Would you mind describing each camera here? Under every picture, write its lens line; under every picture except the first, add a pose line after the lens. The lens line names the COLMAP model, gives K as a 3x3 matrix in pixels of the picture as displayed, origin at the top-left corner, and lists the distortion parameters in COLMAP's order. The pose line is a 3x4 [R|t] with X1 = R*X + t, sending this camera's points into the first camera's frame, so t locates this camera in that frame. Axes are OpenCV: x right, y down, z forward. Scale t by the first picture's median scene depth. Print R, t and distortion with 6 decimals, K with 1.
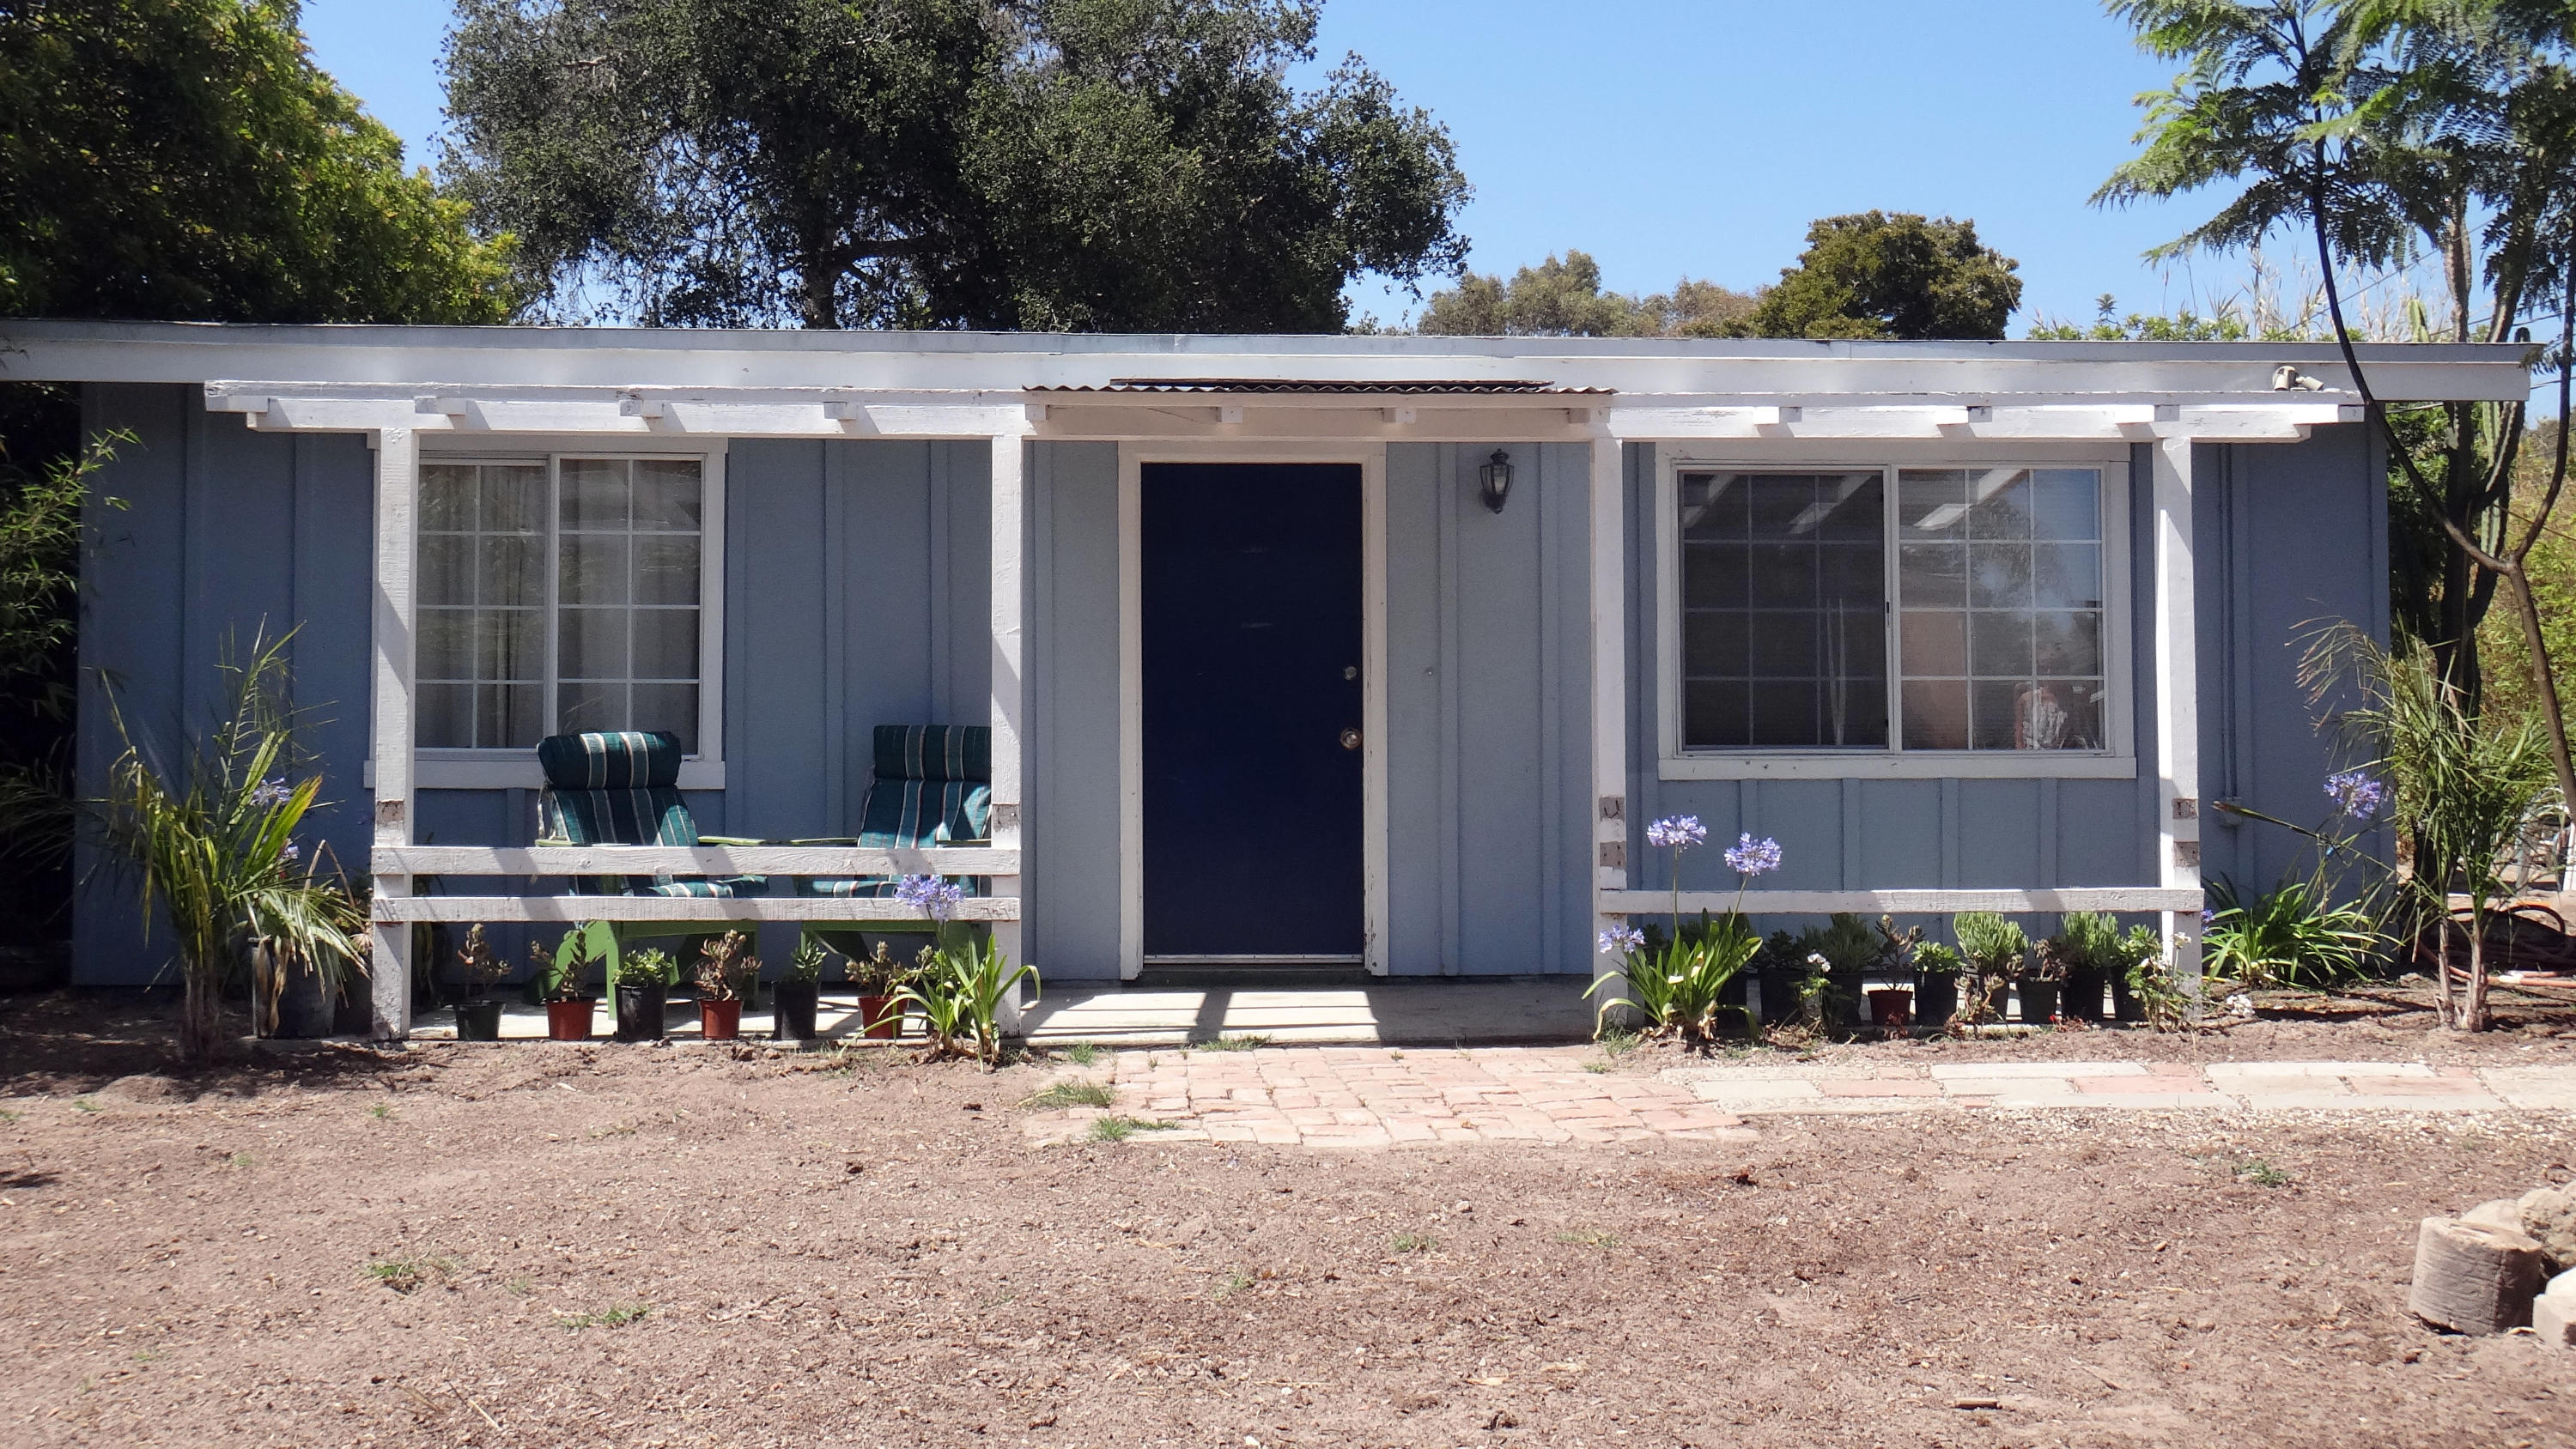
lens RADIAL K [[2312.4, 0, 1288.0], [0, 2312.4, 724.5], [0, 0, 1]] dist [0.020882, 0.002016]
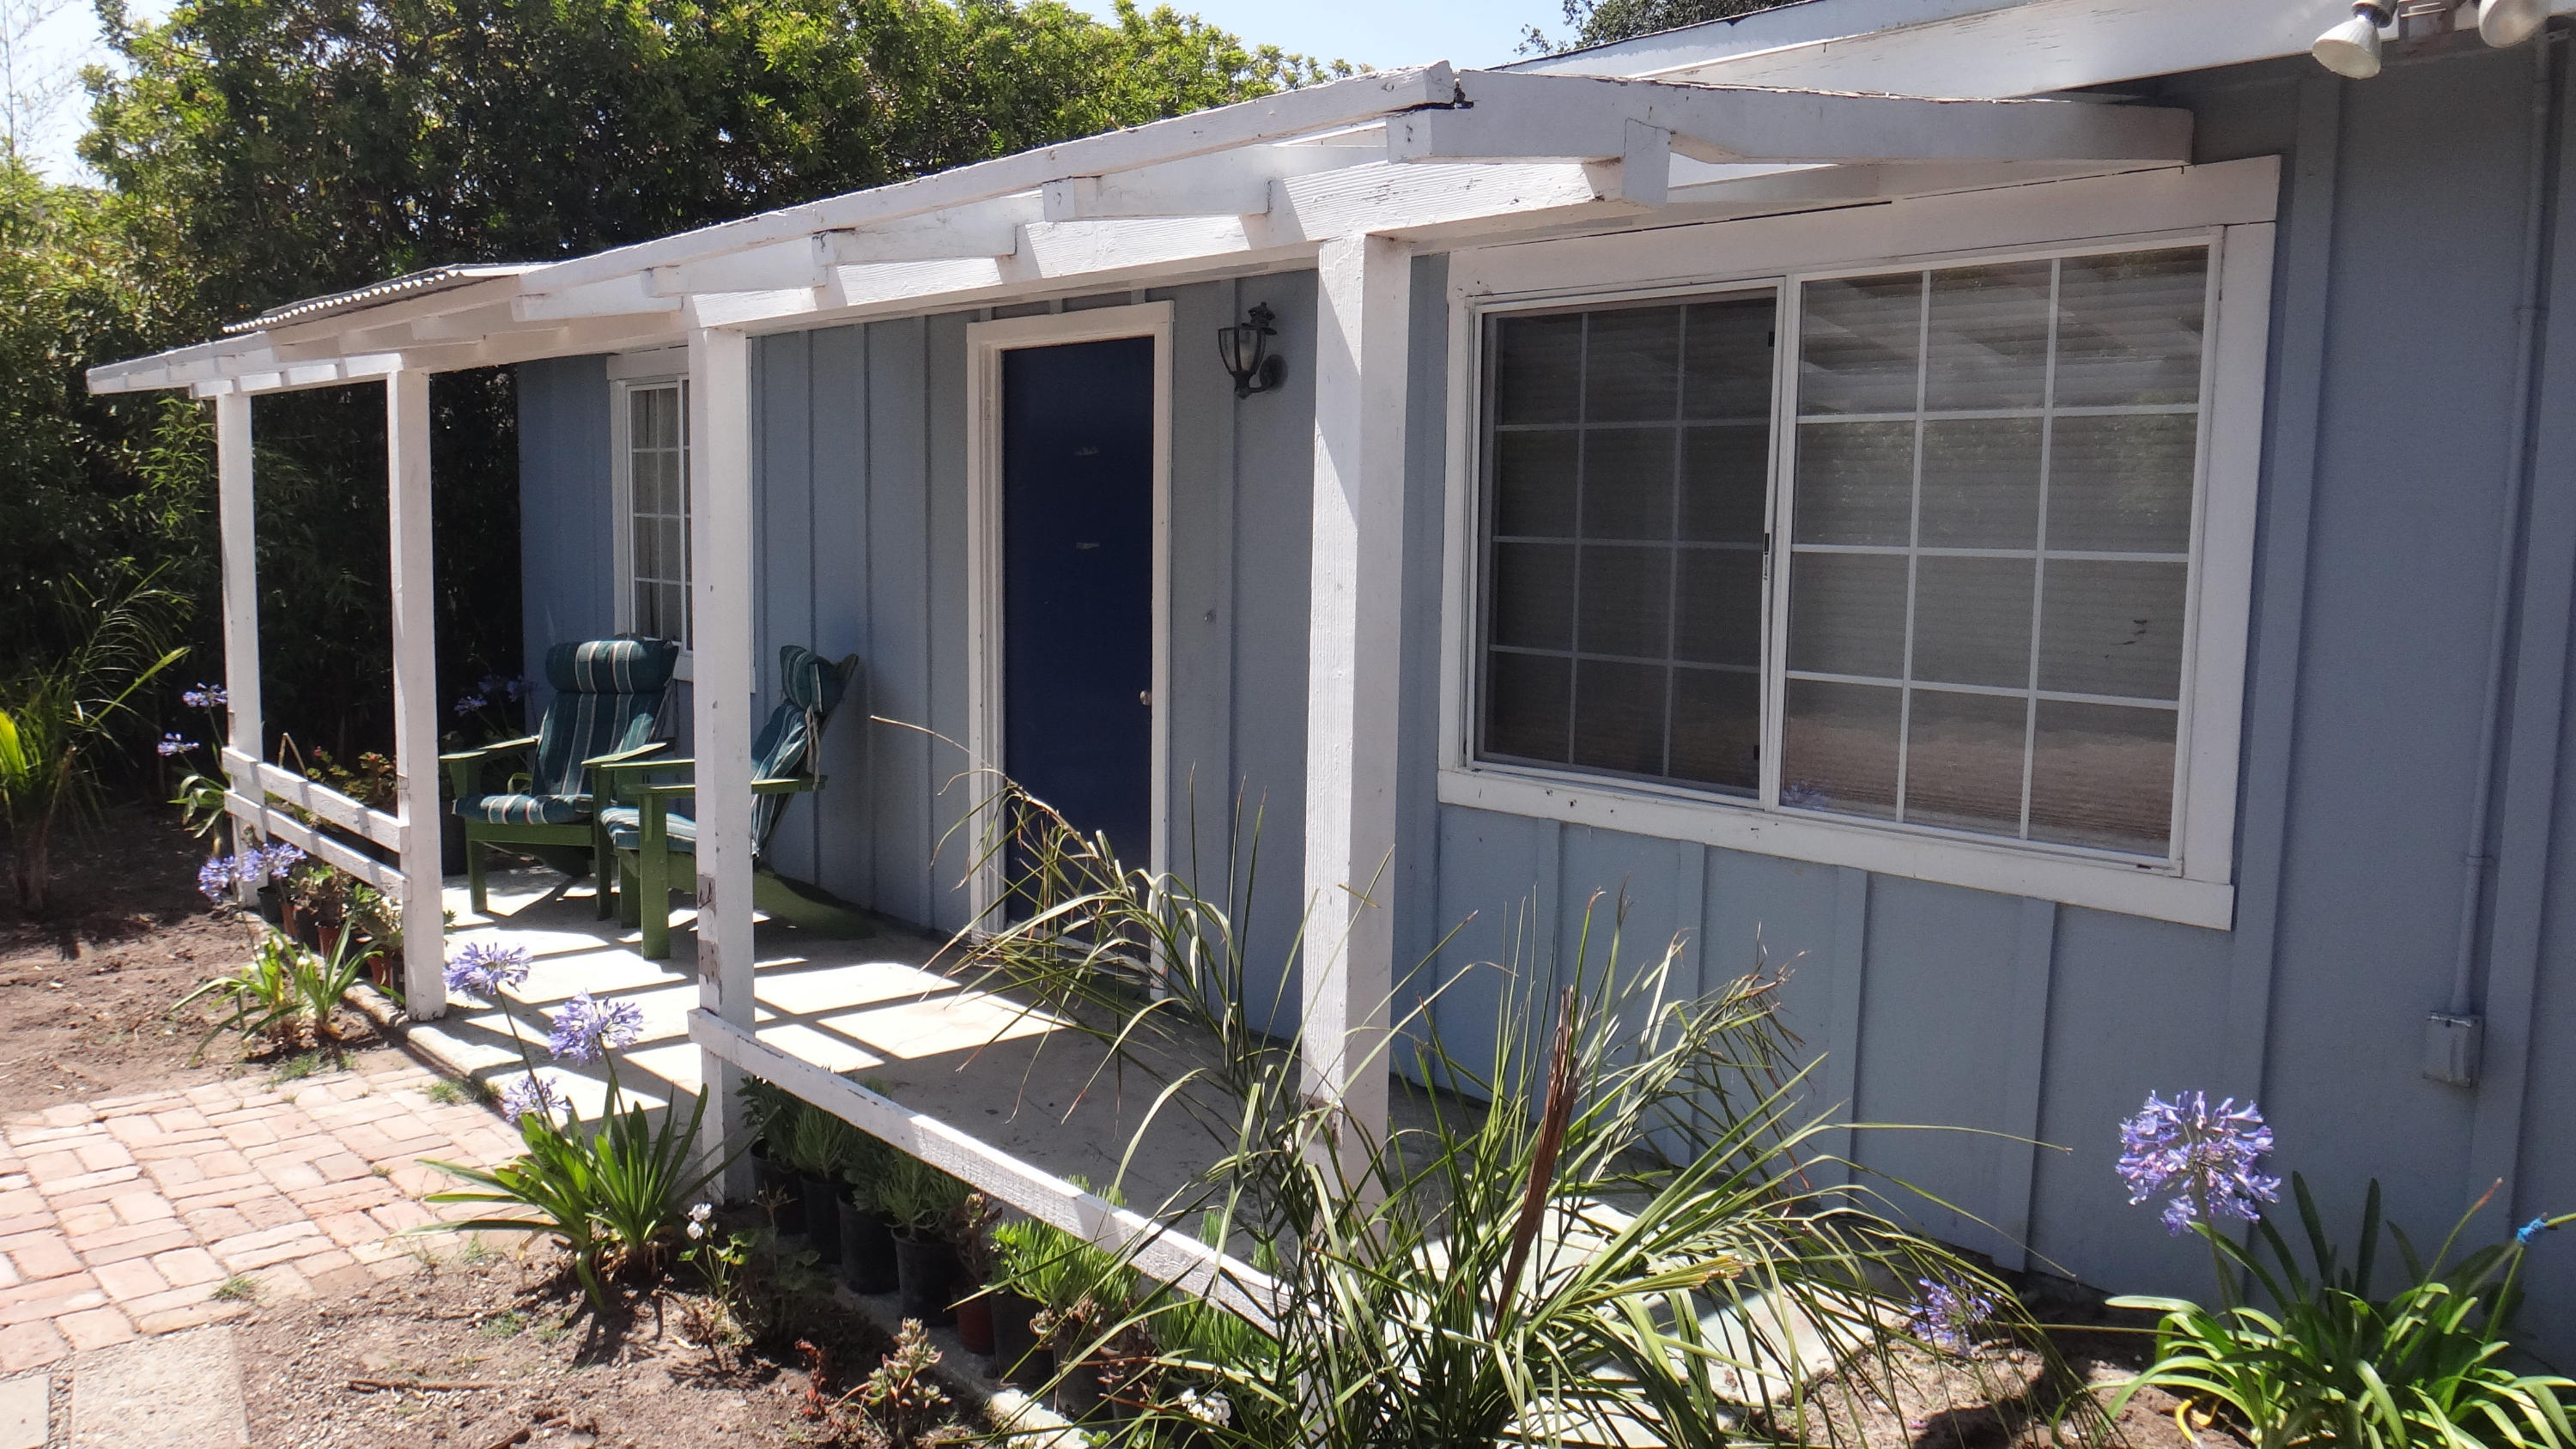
lens RADIAL K [[1808.7, 0, 1289.5], [0, 1808.7, 703.3], [0, 0, 1]] dist [-0.028779, -0.000277]
pose [[0.643326, 0.094469, -0.759741, 0.566465], [0.003633, 0.991970, 0.126422, -0.073884], [0.765584, -0.084090, 0.637817, 0.707760]]
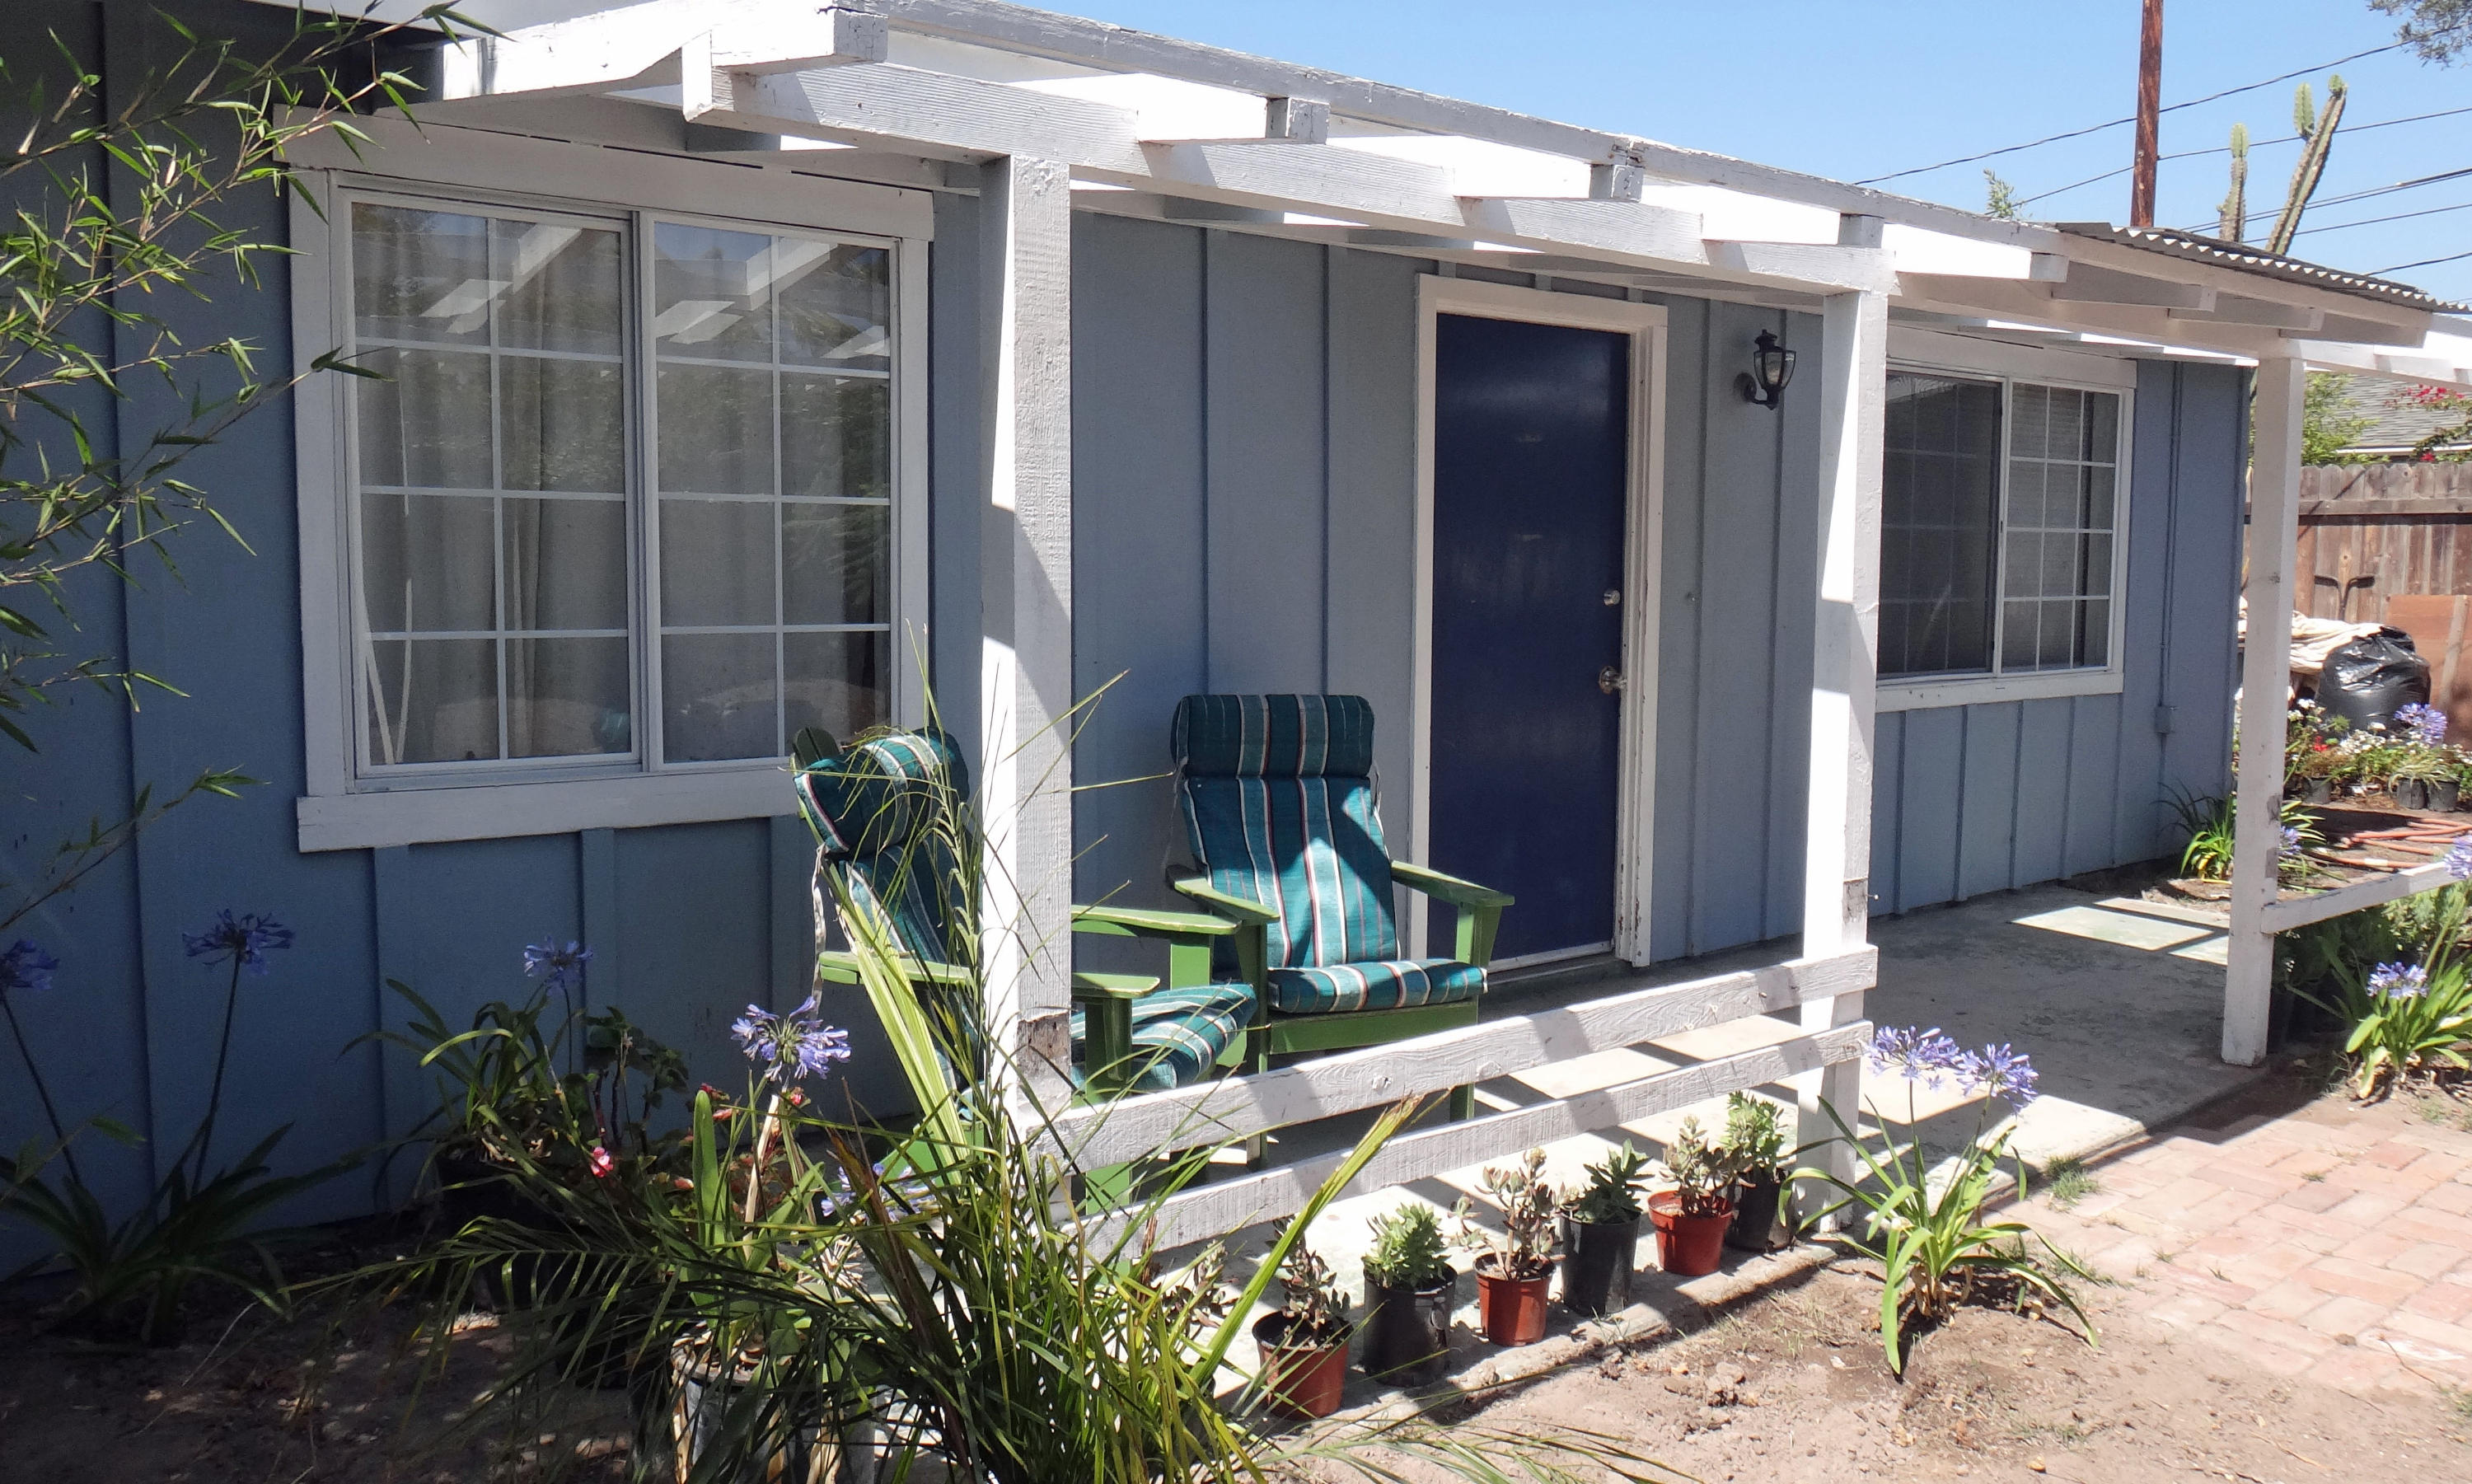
lens RADIAL K [[1826.8, 0, 1305.6], [0, 1826.8, 726.5], [0, 0, 1]] dist [-0.024811, -0.002366]
pose [[0.823536, -0.043496, 0.565594, -0.459863], [-0.028083, 0.992707, 0.117232, -0.054060], [-0.566568, -0.112428, 0.816309, 0.590918]]
